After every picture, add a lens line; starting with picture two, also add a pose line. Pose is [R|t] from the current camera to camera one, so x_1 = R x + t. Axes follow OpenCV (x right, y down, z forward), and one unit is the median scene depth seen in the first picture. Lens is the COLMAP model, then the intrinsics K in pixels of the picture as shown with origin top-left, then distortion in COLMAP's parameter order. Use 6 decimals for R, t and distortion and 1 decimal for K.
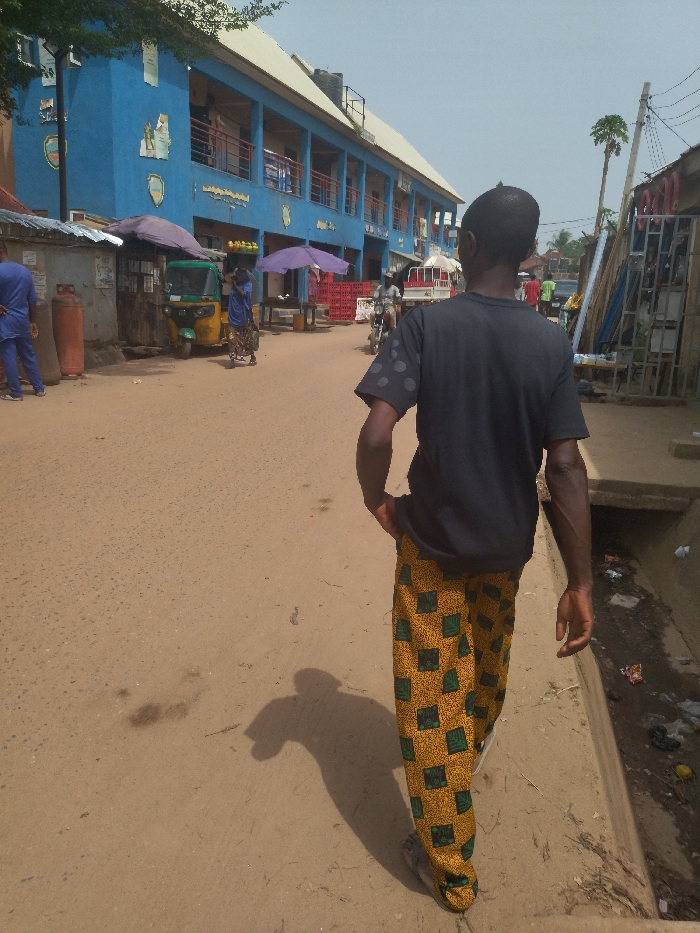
lens RADIAL K [[723.0, 0, 350.0], [0, 723.0, 466.5], [0, 0, 1]] dist [0.080933, -0.180632]
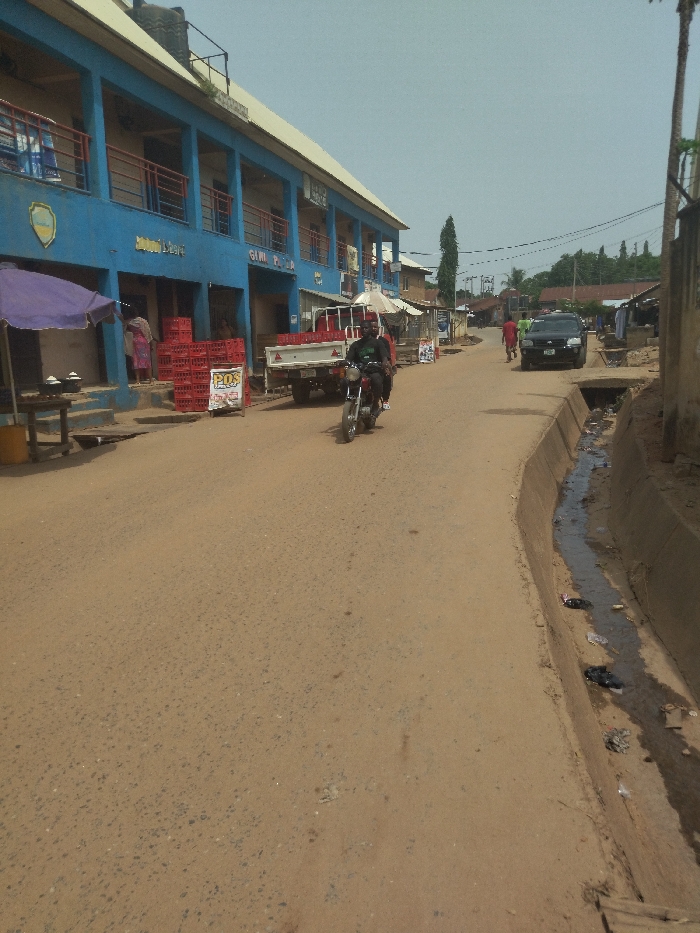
lens RADIAL K [[723.0, 0, 350.0], [0, 723.0, 466.5], [0, 0, 1]] dist [0.080933, -0.180632]
pose [[0.996104, -0.078418, 0.040340, 0.066206], [0.081001, 0.994460, -0.066990, -0.089855], [-0.034864, 0.069997, 0.996938, 0.360848]]
